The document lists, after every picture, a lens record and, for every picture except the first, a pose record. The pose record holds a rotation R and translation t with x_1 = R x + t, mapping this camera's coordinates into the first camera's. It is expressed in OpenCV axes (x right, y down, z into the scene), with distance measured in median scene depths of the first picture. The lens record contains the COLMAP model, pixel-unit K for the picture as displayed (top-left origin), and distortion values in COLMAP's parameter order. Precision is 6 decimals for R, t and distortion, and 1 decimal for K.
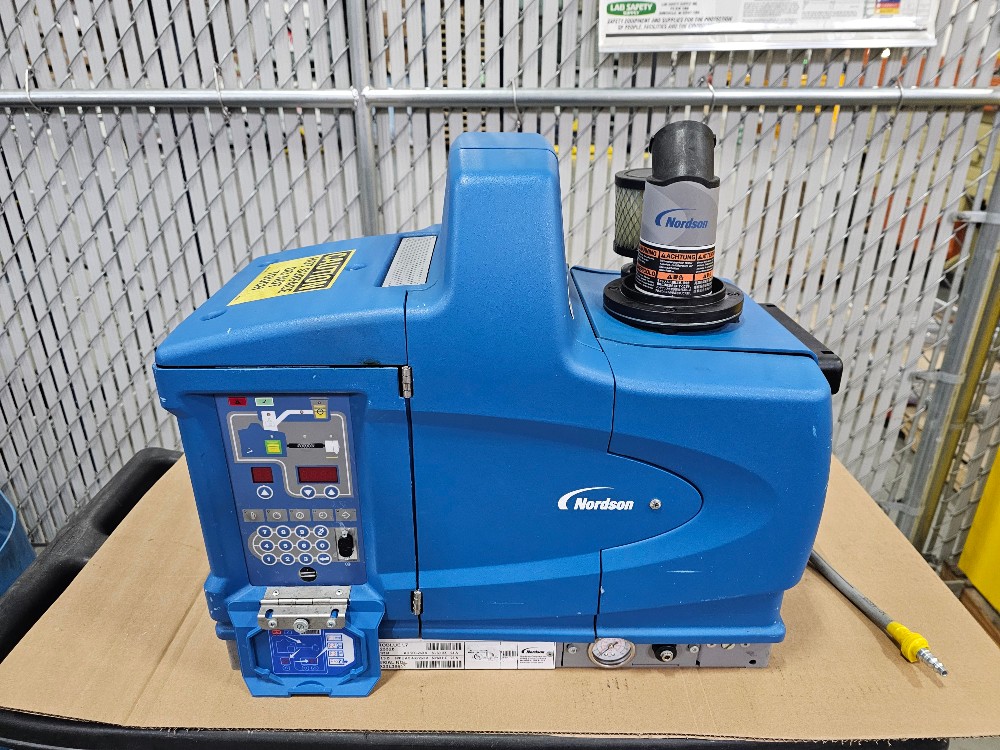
lens RADIAL K [[699.7, 0, 500.0], [0, 699.7, 375.0], [0, 0, 1]] dist [0.047741, -0.037712]
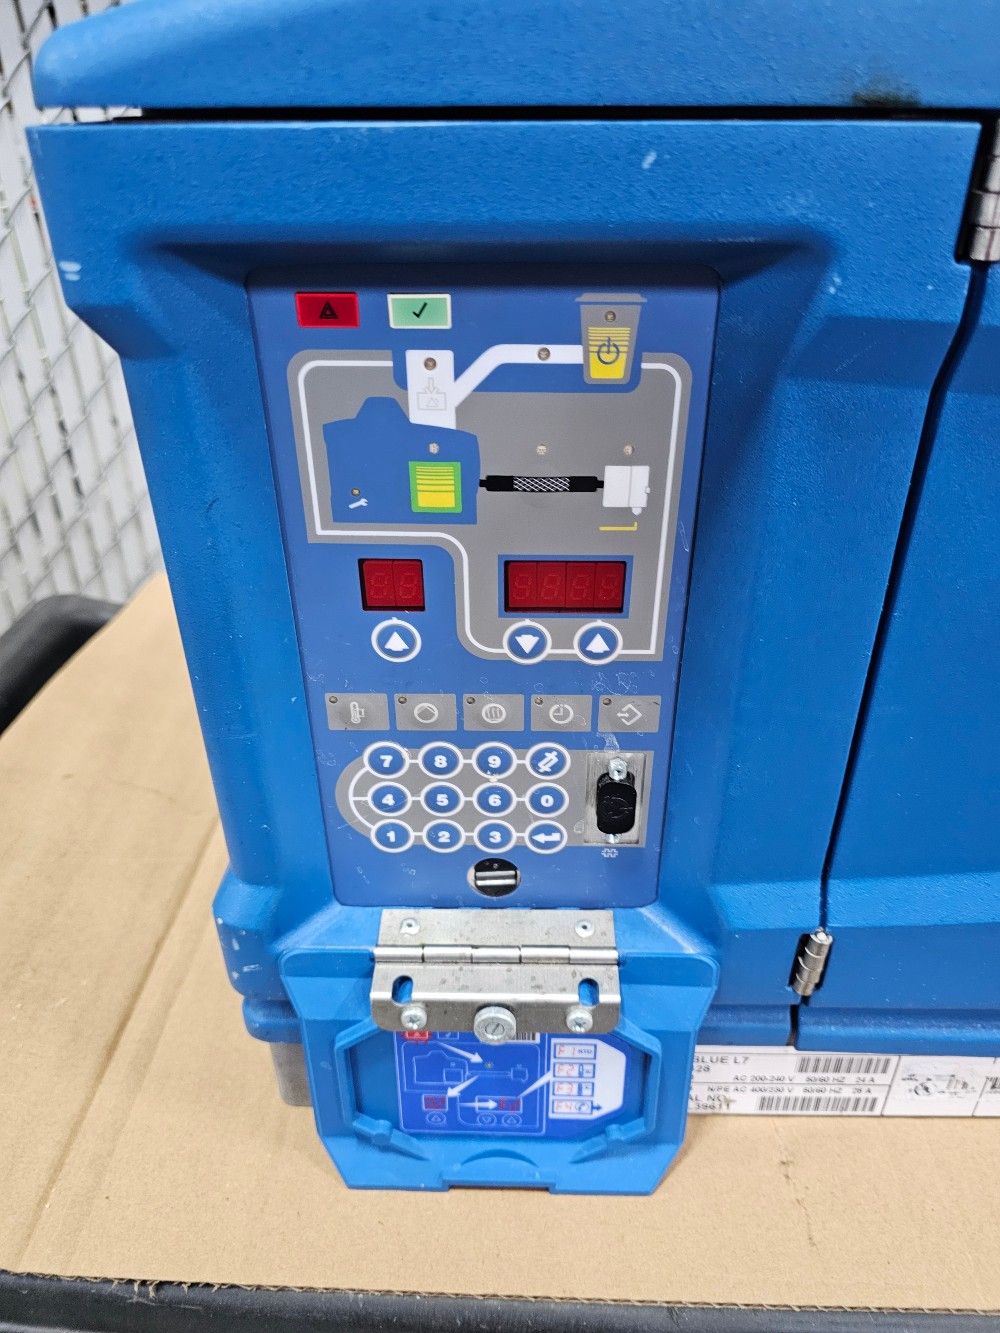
lens RADIAL K [[896.5, 0, 500.0], [0, 896.5, 666.5], [0, 0, 1]] dist [0.047430, -0.058303]
pose [[0.999826, 0.007102, -0.017240, -0.268813], [-0.005210, 0.994202, 0.107400, 0.128834], [0.017903, -0.107291, 0.994066, 0.566051]]
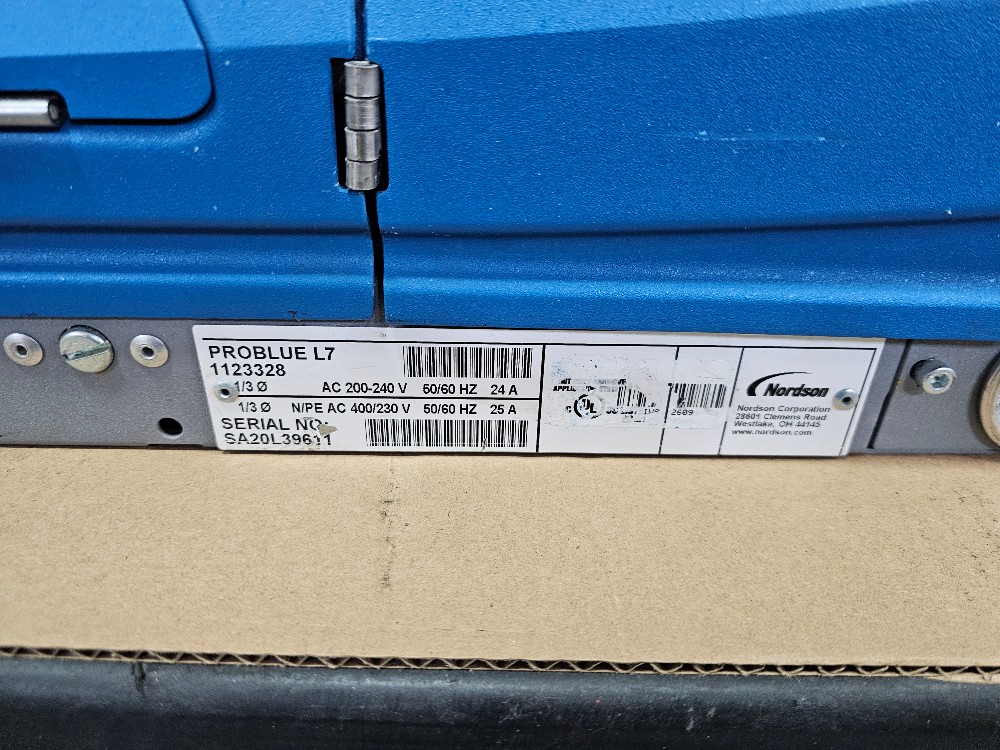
lens RADIAL K [[667.8, 0, 500.0], [0, 667.8, 375.0], [0, 0, 1]] dist [-0.023438, -0.000472]
pose [[0.999753, 0.012825, 0.018124, -0.075566], [-0.013996, 0.997718, 0.066050, 0.392115], [-0.017236, -0.066288, 0.997652, 0.780895]]
